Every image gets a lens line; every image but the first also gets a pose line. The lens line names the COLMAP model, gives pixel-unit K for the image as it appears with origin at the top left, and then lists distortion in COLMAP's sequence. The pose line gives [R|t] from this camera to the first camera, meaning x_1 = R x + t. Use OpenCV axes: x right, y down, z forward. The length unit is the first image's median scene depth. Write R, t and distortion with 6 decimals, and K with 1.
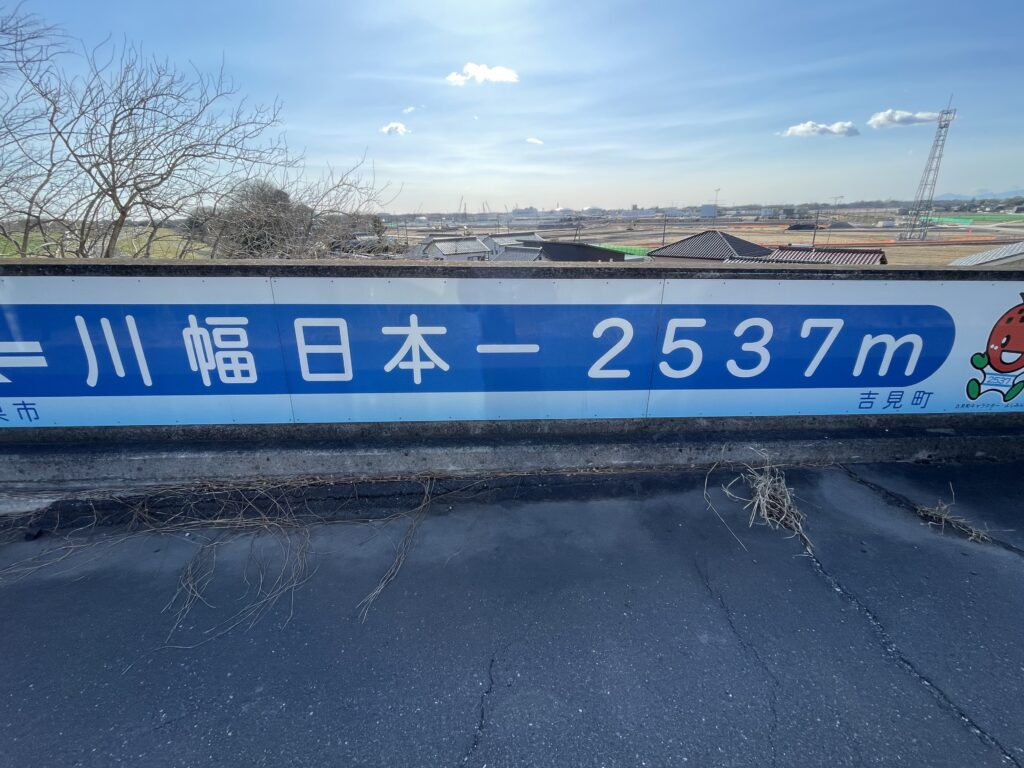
lens RADIAL K [[437.6, 0, 504.9], [0, 437.6, 379.7], [0, 0, 1]] dist [-0.003488, -0.000341]
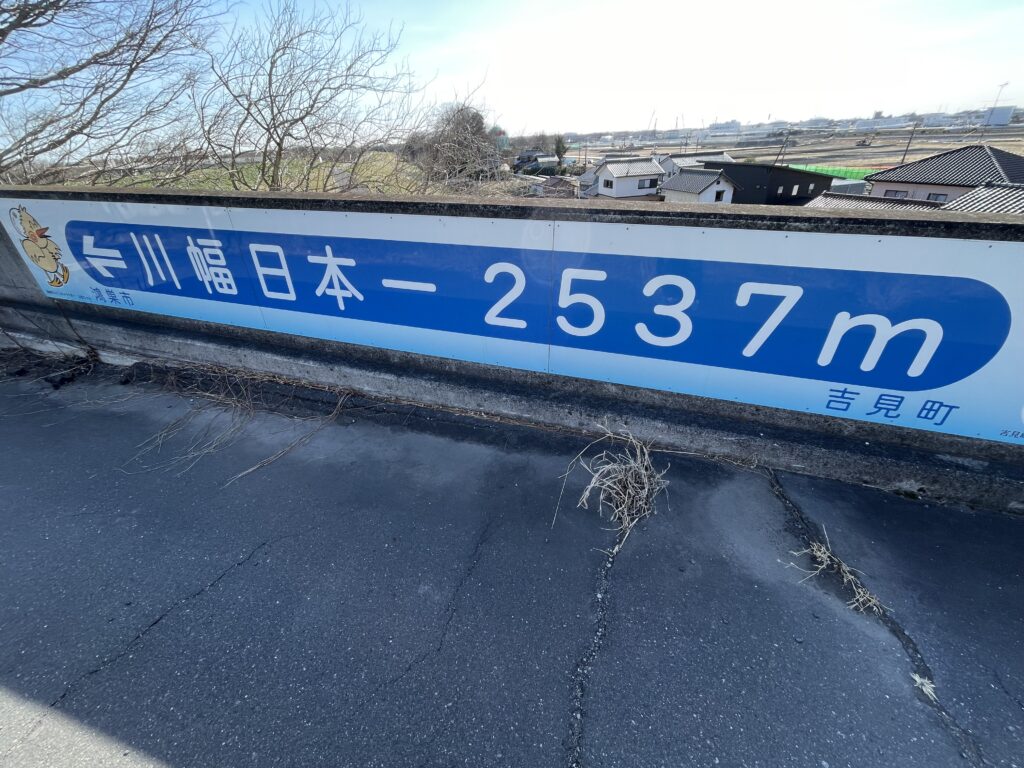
lens RADIAL K [[406.1, 0, 507.5], [0, 406.1, 380.4], [0, 0, 1]] dist [-0.004116, -0.000050]
pose [[0.925263, 0.172249, -0.337961, 0.574778], [-0.106699, 0.973165, 0.203877, -0.071700], [0.364010, -0.152580, 0.918812, 0.168055]]
